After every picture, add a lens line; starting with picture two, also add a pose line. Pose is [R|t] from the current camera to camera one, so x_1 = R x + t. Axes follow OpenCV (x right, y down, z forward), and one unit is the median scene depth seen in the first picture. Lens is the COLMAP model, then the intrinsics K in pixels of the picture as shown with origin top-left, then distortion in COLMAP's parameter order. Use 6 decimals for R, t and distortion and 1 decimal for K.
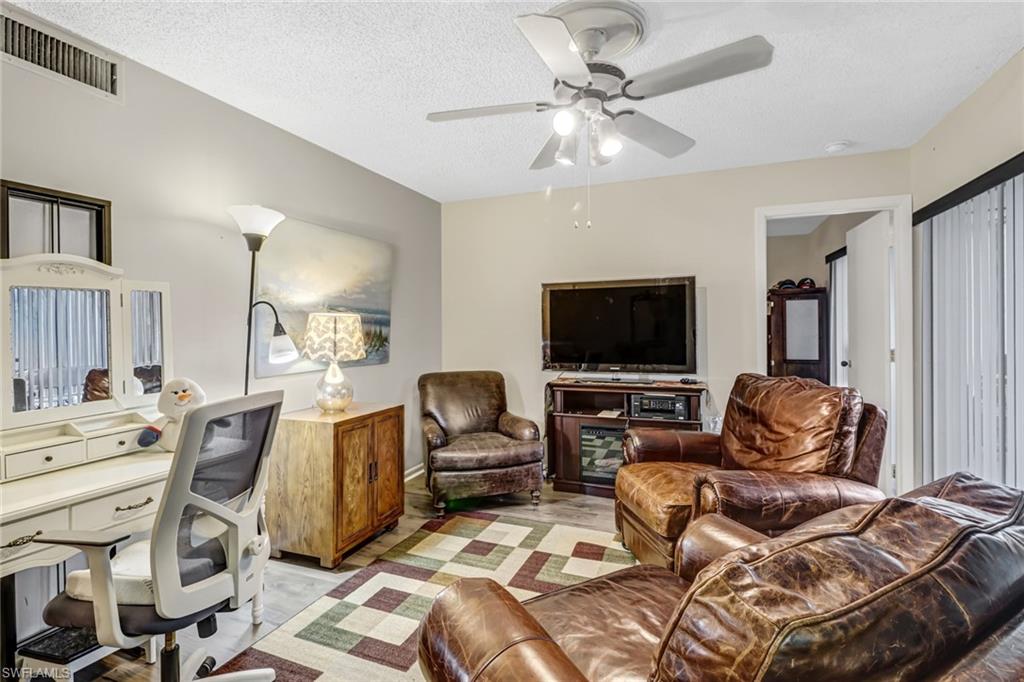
lens RADIAL K [[505.2, 0, 512.0], [0, 505.2, 341.0], [0, 0, 1]] dist [0.001432, -0.020343]
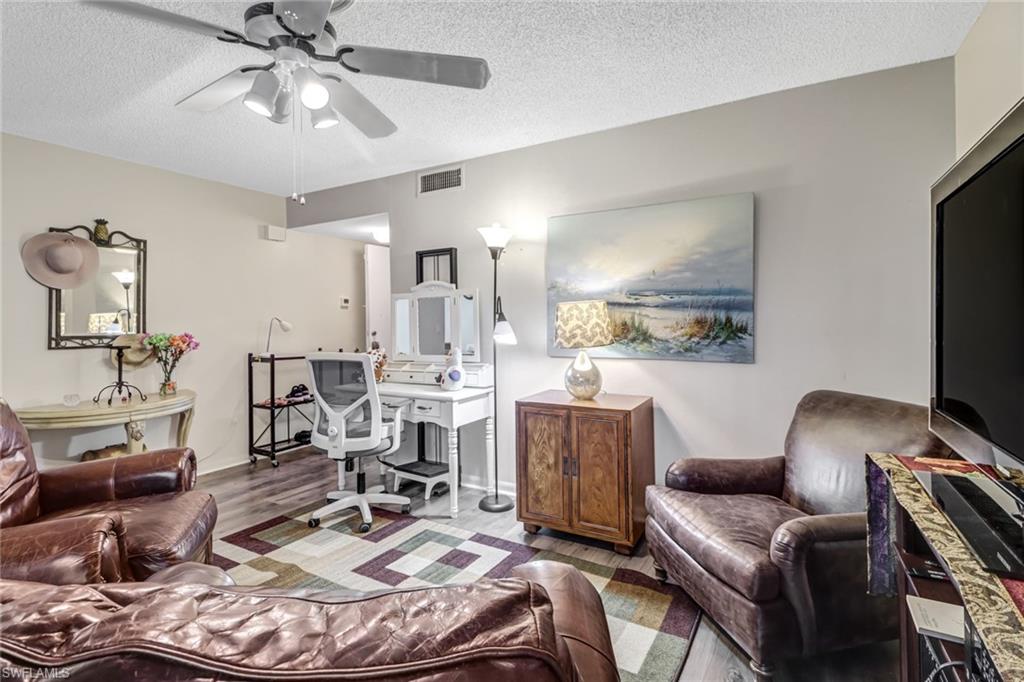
lens RADIAL K [[476.8, 0, 512.0], [0, 476.8, 341.0], [0, 0, 1]] dist [-0.000401, -0.000082]
pose [[-0.149073, 0.048558, -0.987633, 0.606567], [-0.014835, 0.998571, 0.051335, -0.021506], [0.988715, 0.022305, -0.148140, 1.011088]]
